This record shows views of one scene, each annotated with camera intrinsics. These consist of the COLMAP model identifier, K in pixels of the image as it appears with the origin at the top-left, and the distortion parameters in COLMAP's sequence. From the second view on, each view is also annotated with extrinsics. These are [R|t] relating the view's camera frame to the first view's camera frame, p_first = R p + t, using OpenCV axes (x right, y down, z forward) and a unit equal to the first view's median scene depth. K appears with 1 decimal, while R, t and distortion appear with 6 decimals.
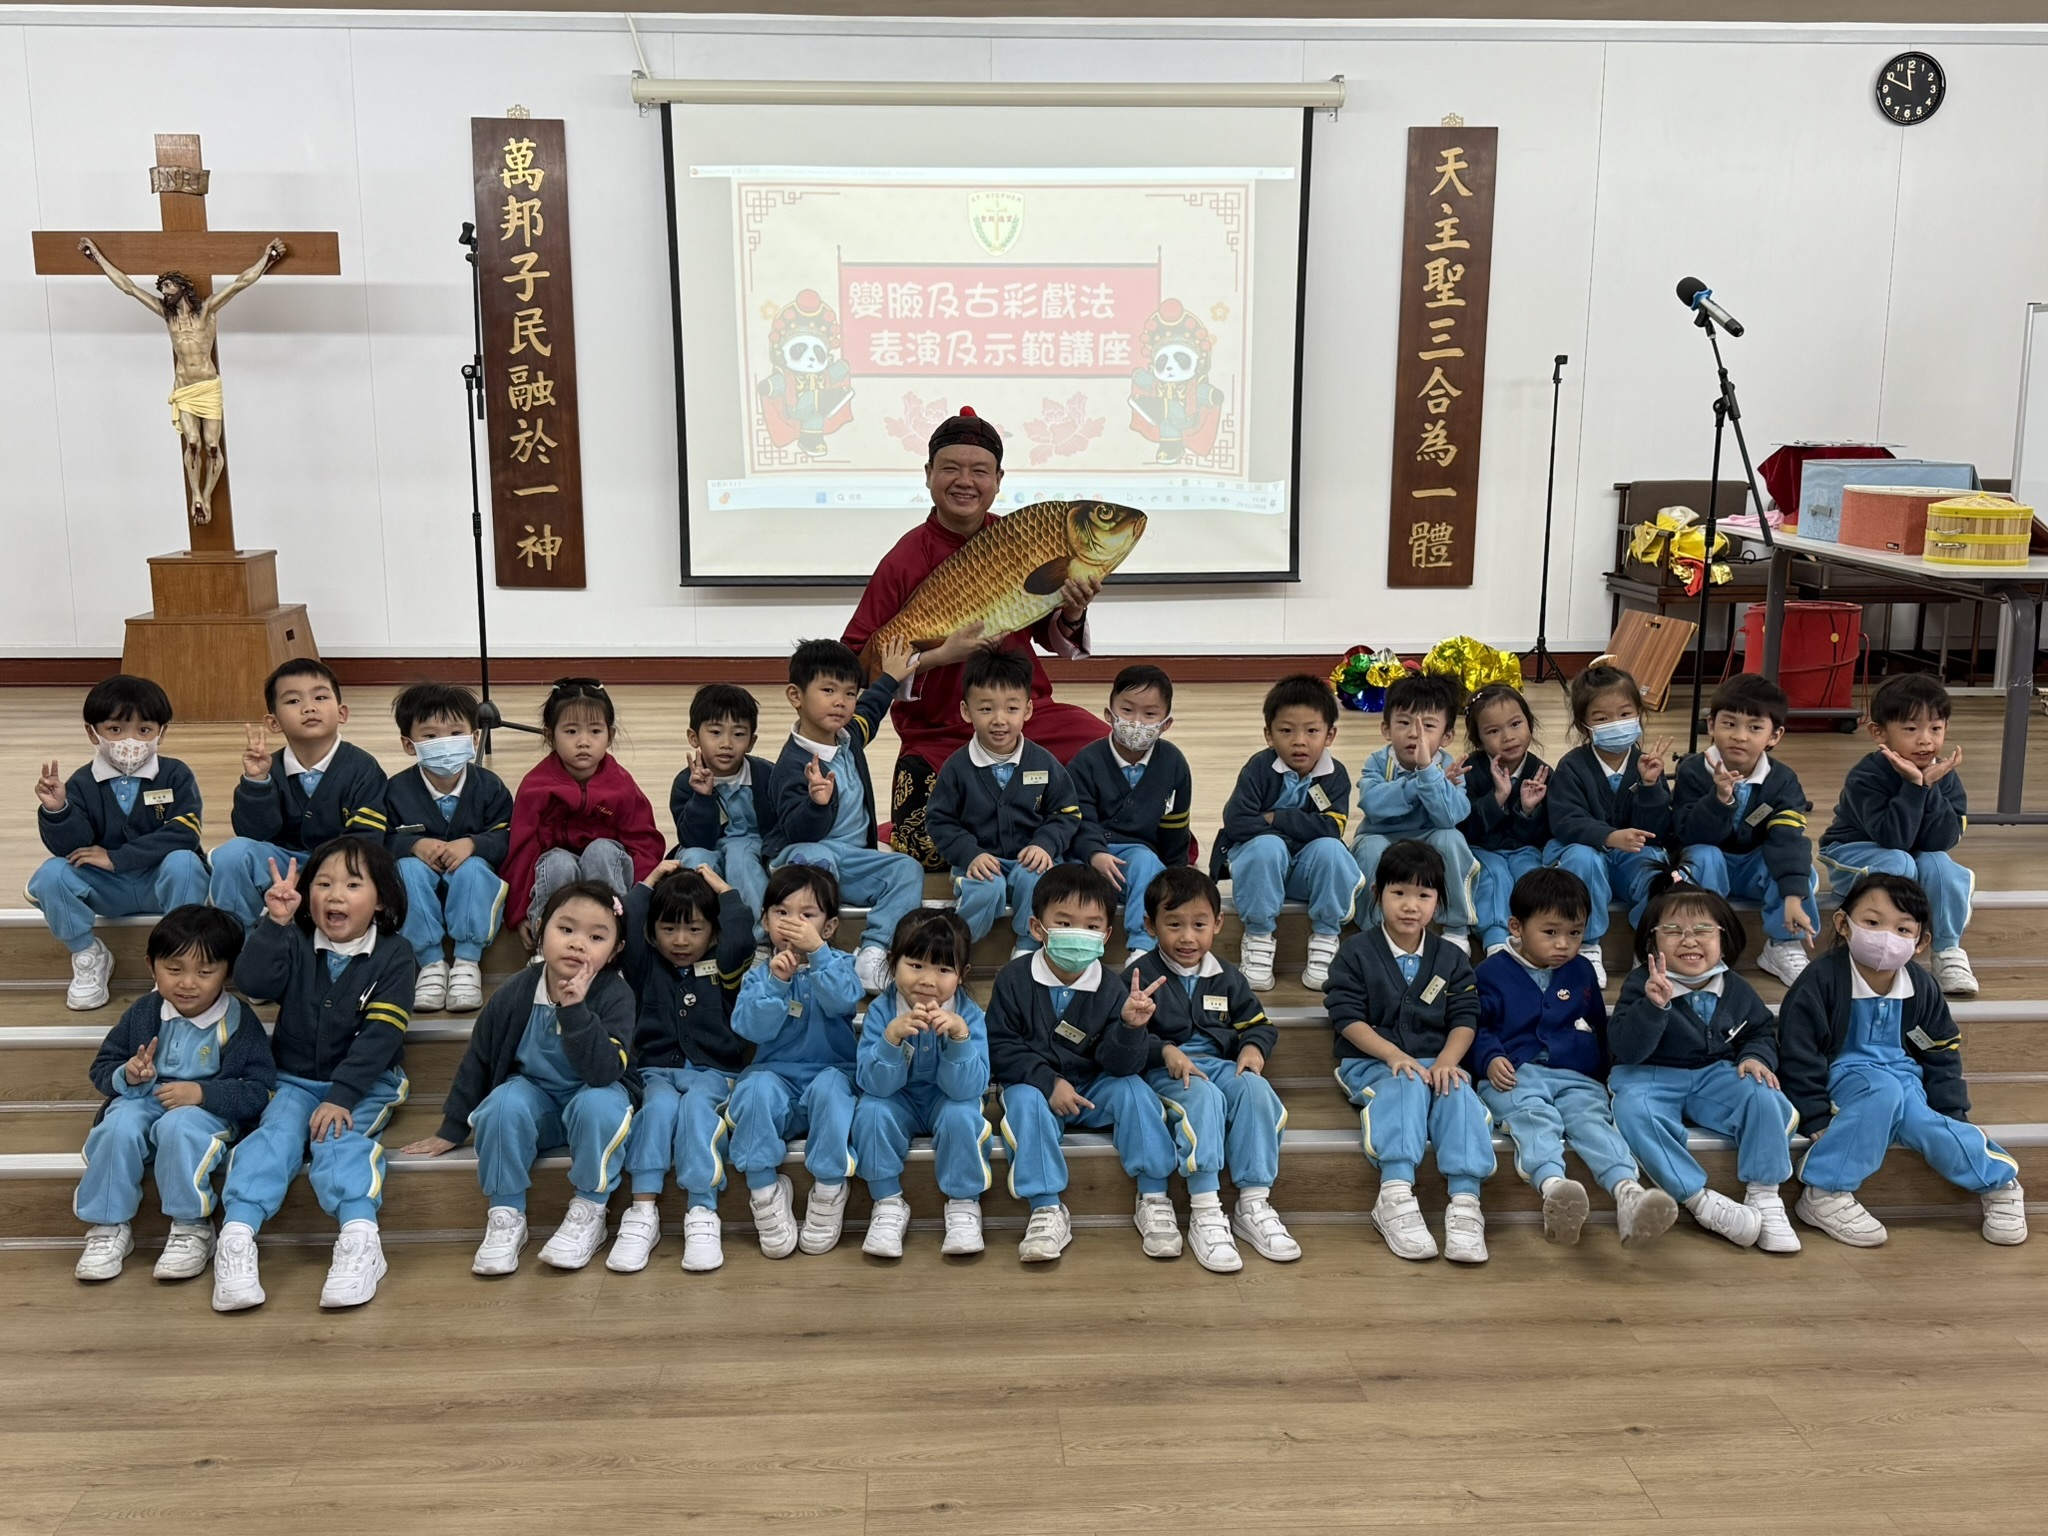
lens RADIAL K [[2143.9, 0, 1012.7], [0, 2143.9, 790.4], [0, 0, 1]] dist [0.120956, 0.000000]
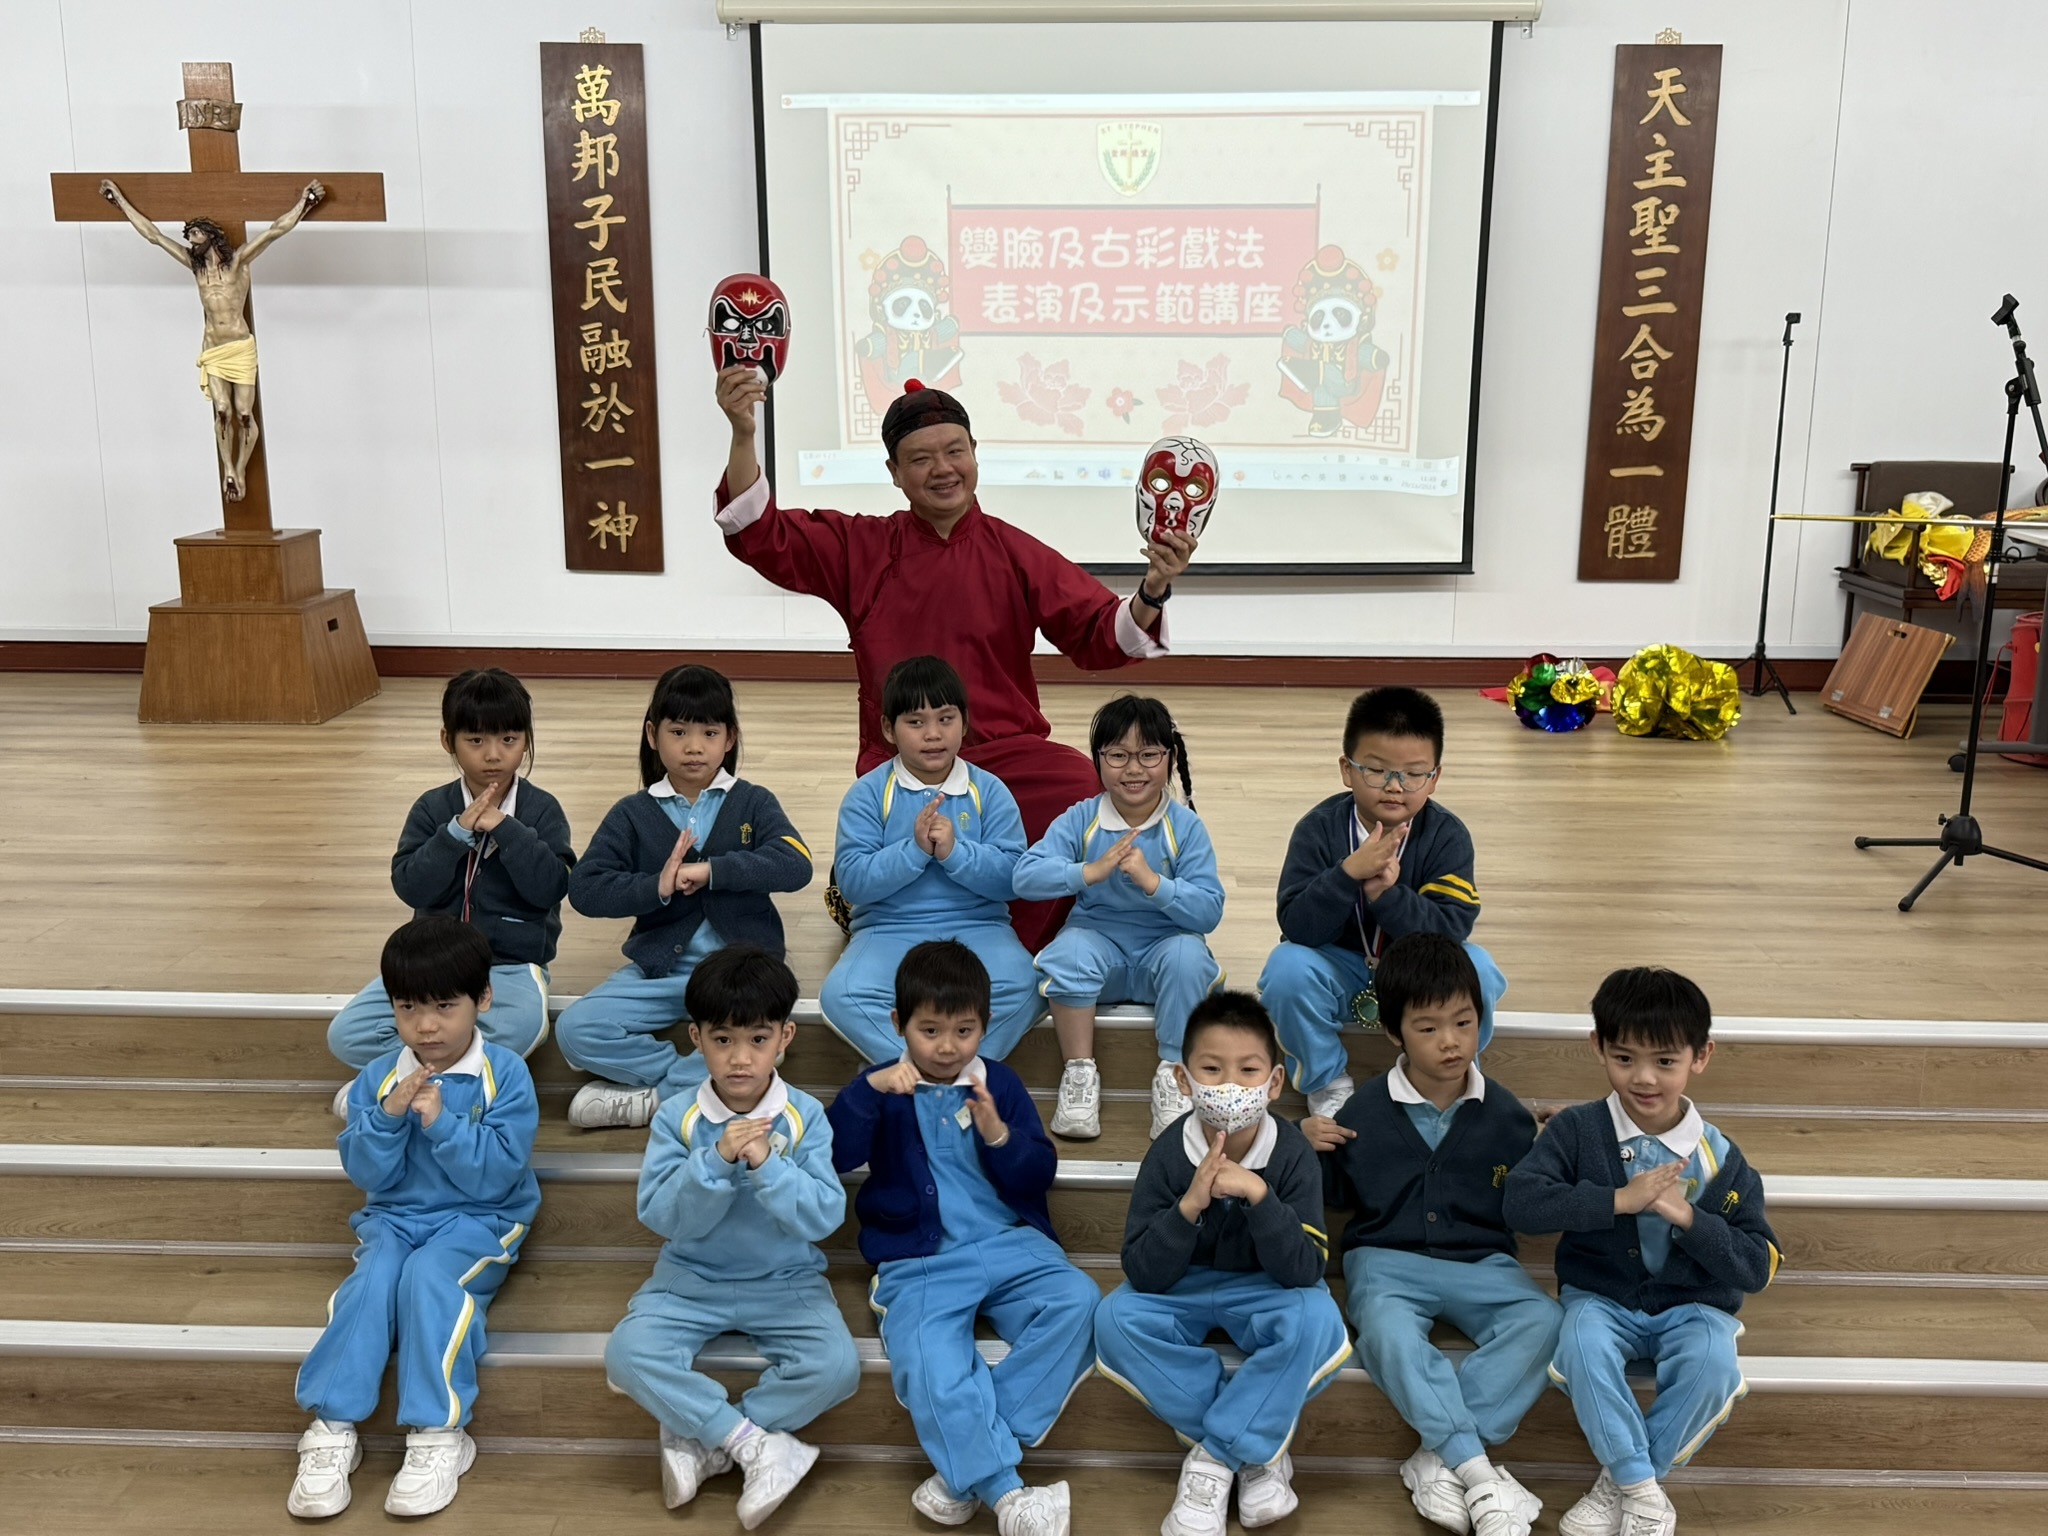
lens RADIAL K [[2143.9, 0, 1007.5], [0, 2143.9, 782.7], [0, 0, 1]] dist [0.120956, 0.000000]
pose [[0.996821, 0.019764, -0.077187, 0.015662], [-0.017761, 0.999490, 0.026550, -0.033651], [0.077672, -0.025095, 0.996663, 0.121221]]
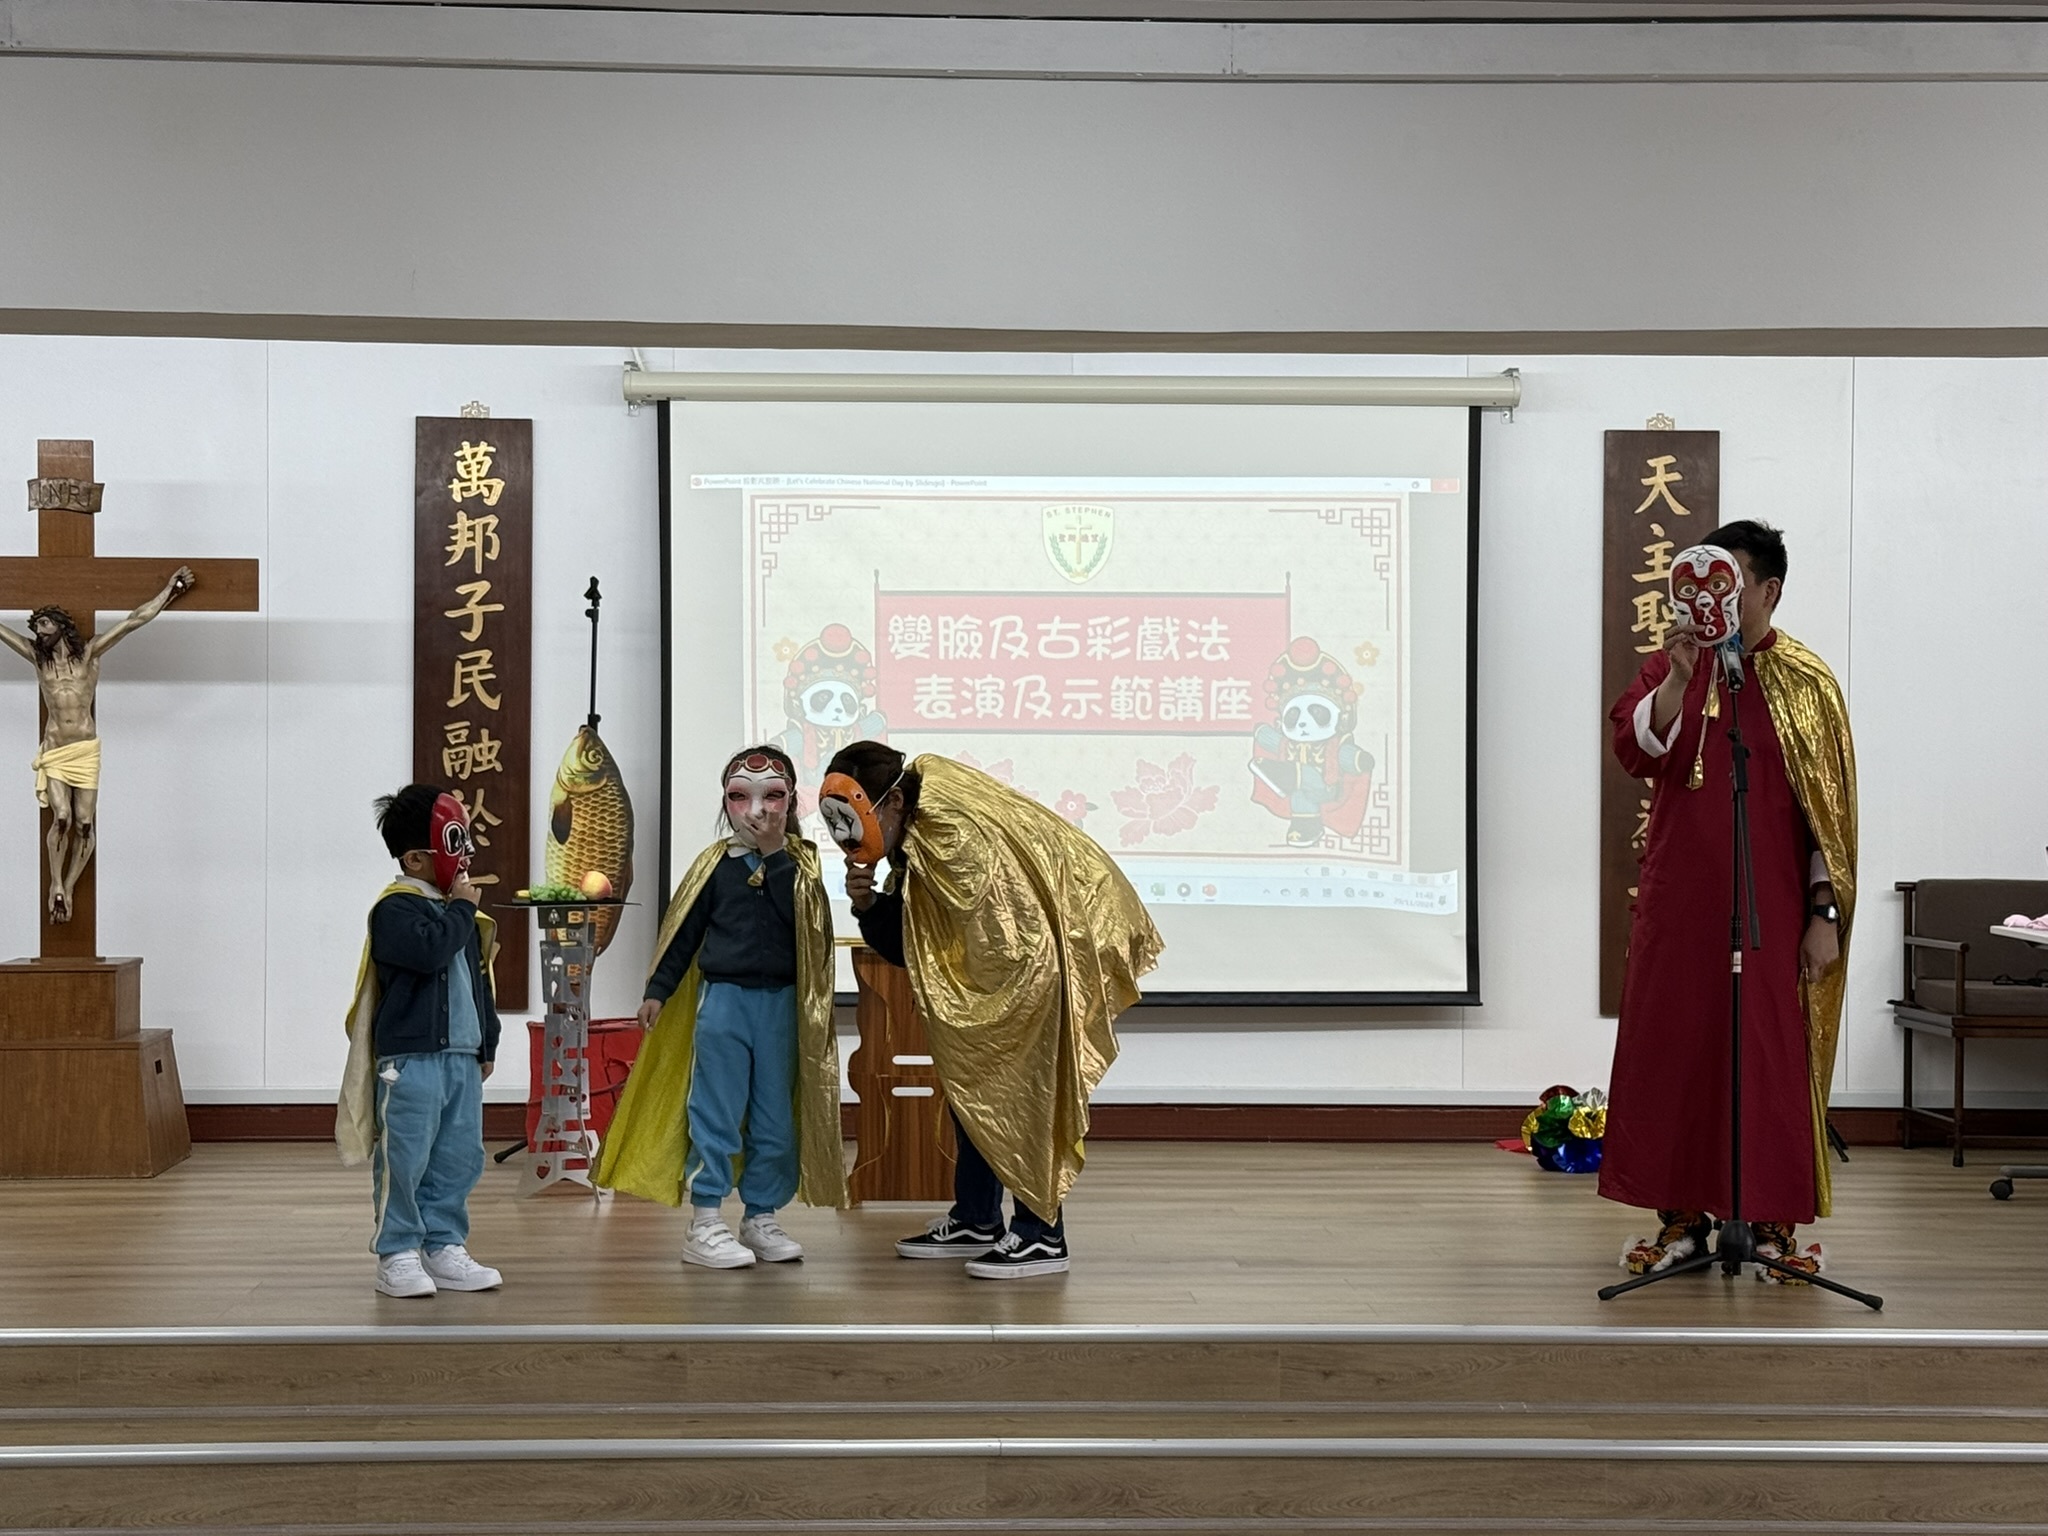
lens RADIAL K [[3772.4, 0, 1014.3], [0, 3772.4, 759.7], [0, 0, 1]] dist [0.160382, 0.000000]
pose [[0.999962, 0.003852, -0.007884, -0.019495], [-0.005358, 0.979583, -0.200968, 0.087780], [0.006949, 0.201003, 0.979566, -0.317888]]
